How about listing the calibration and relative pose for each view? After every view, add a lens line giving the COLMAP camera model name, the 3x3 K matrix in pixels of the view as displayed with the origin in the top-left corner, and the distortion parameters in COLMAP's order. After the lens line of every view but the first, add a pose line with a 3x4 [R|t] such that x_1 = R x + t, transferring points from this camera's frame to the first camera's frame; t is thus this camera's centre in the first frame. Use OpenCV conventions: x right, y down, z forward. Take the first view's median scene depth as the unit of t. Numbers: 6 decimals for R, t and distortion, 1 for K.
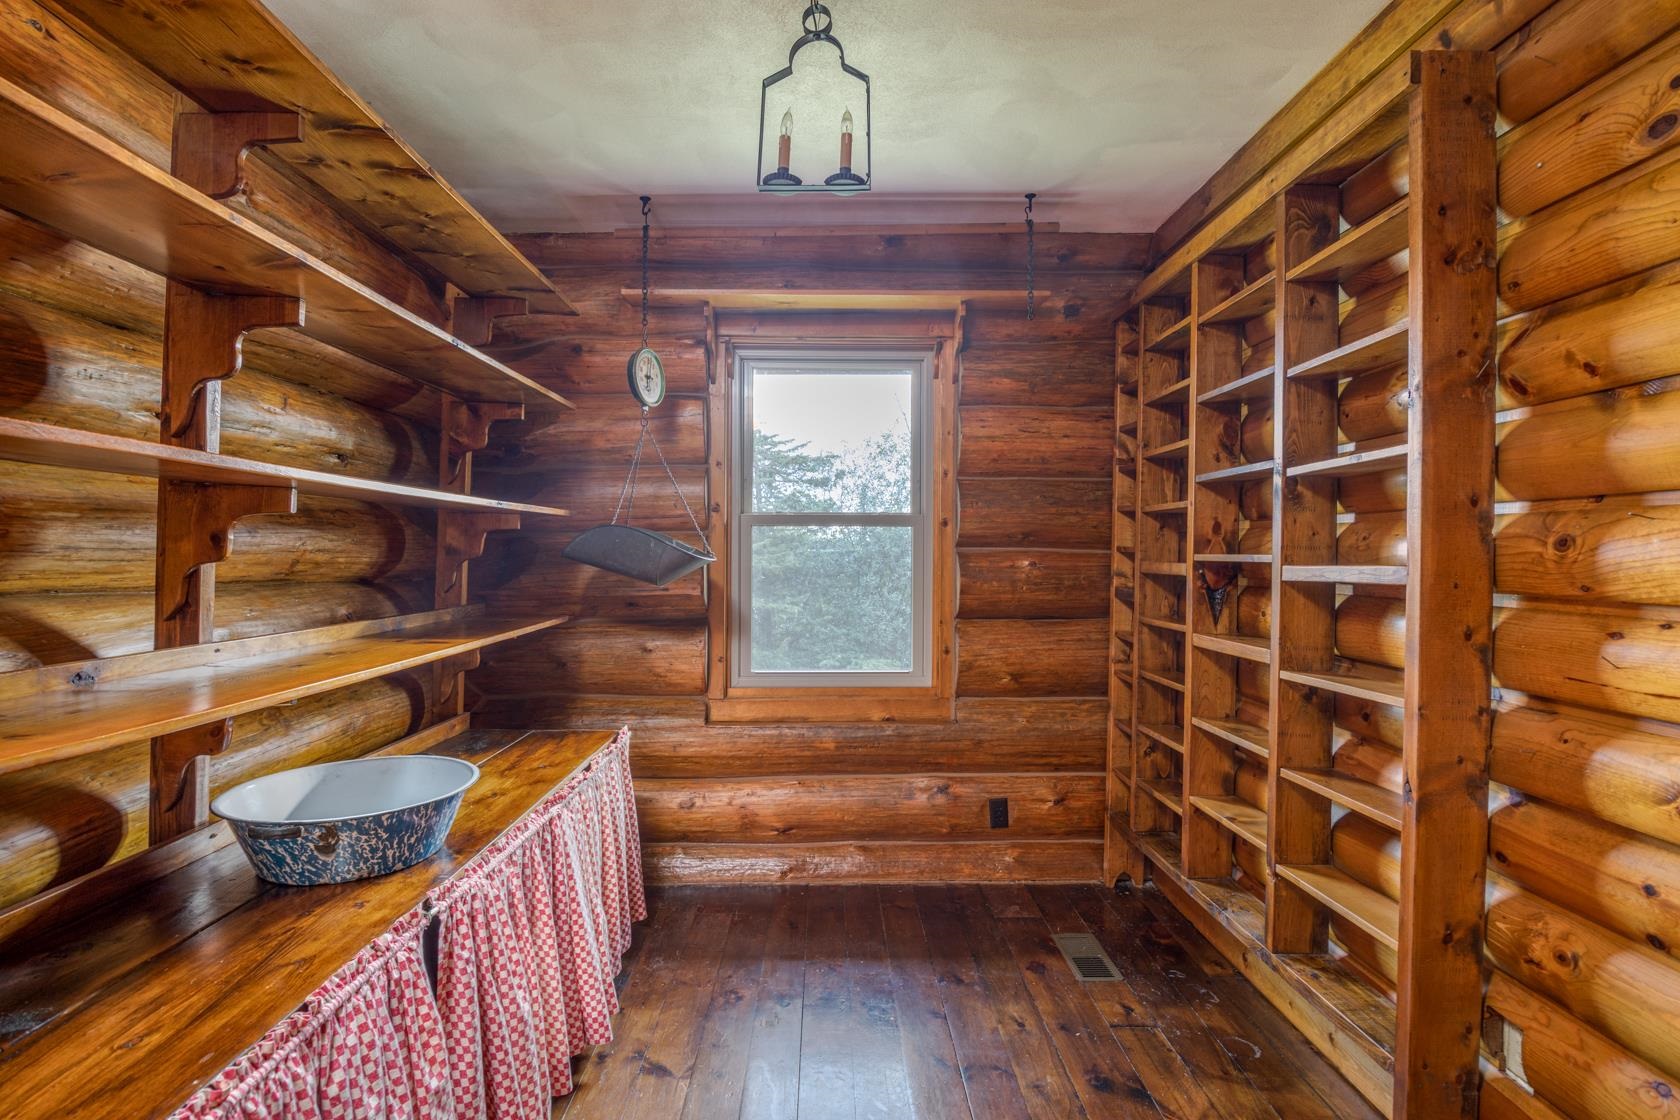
lens RADIAL K [[805.9, 0, 838.3], [0, 805.9, 556.2], [0, 0, 1]] dist [0.000256, 0.000216]
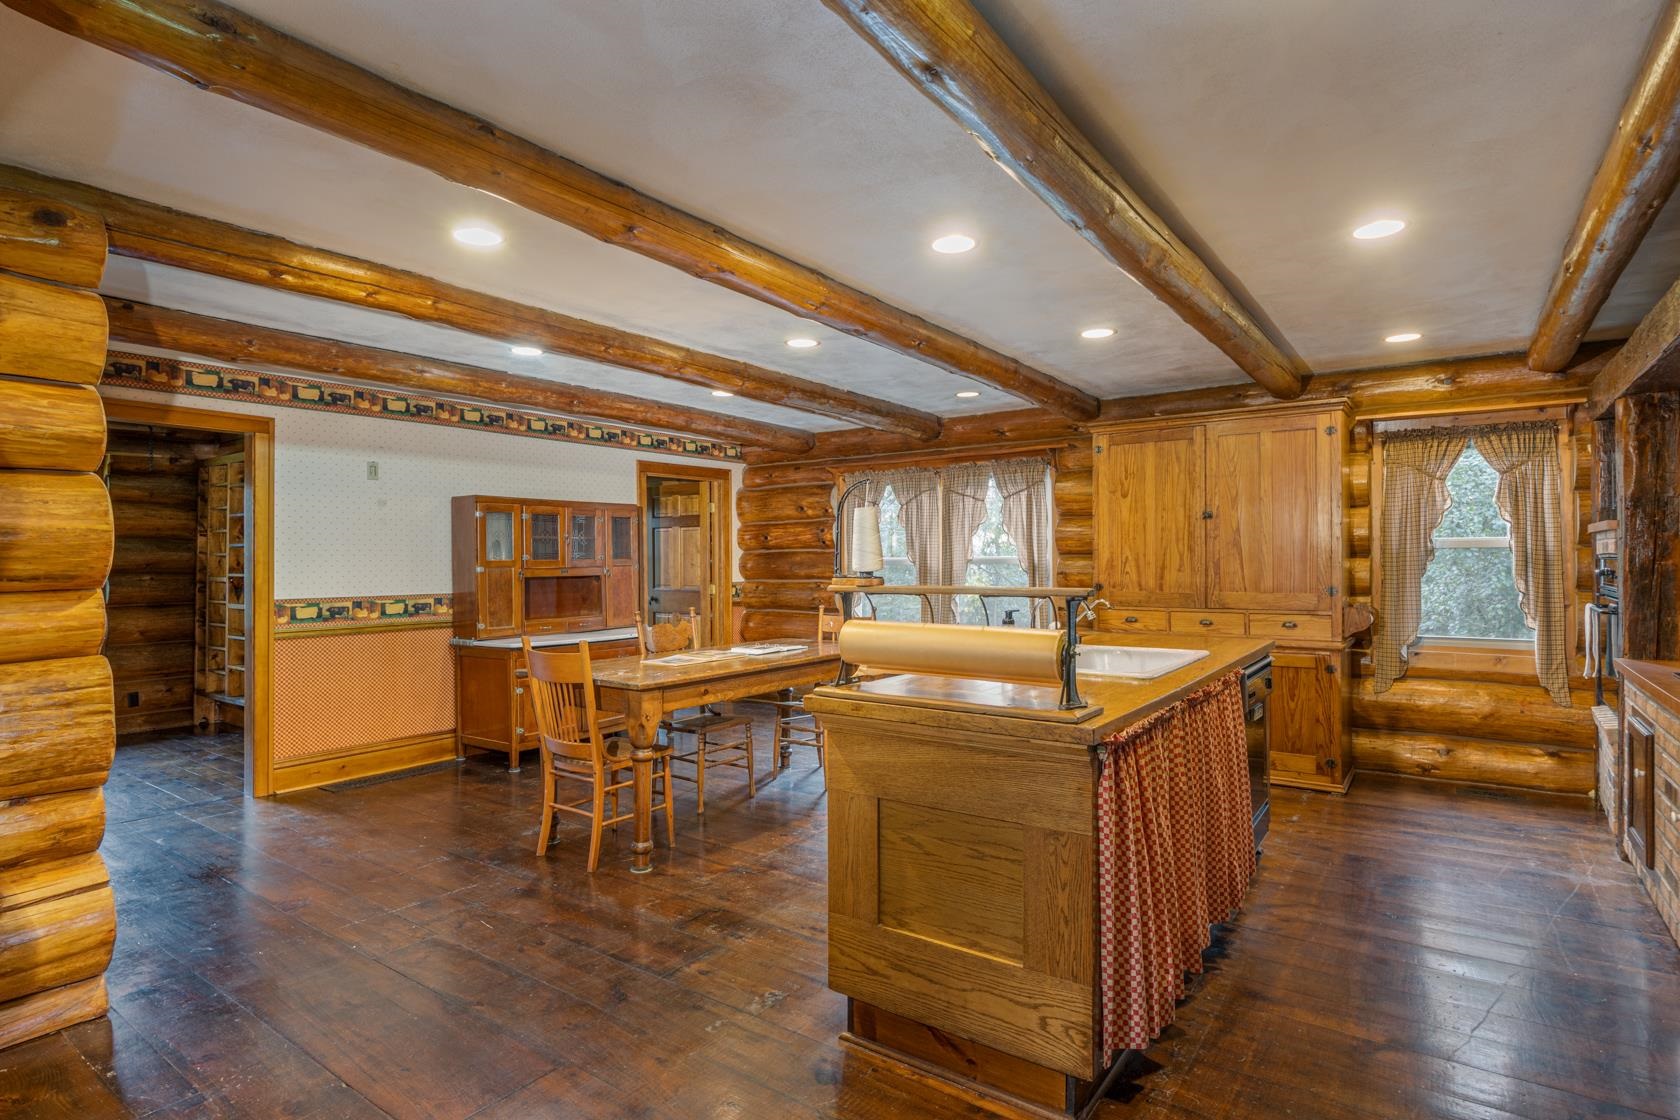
lens RADIAL K [[856.4, 0, 828.8], [0, 856.4, 556.2], [0, 0, 1]] dist [-0.005448, -0.001189]
pose [[0.602998, -0.001709, 0.797741, -0.473379], [0.008769, 0.999951, -0.004486, -0.023035], [-0.797694, 0.009701, 0.602984, -1.764235]]
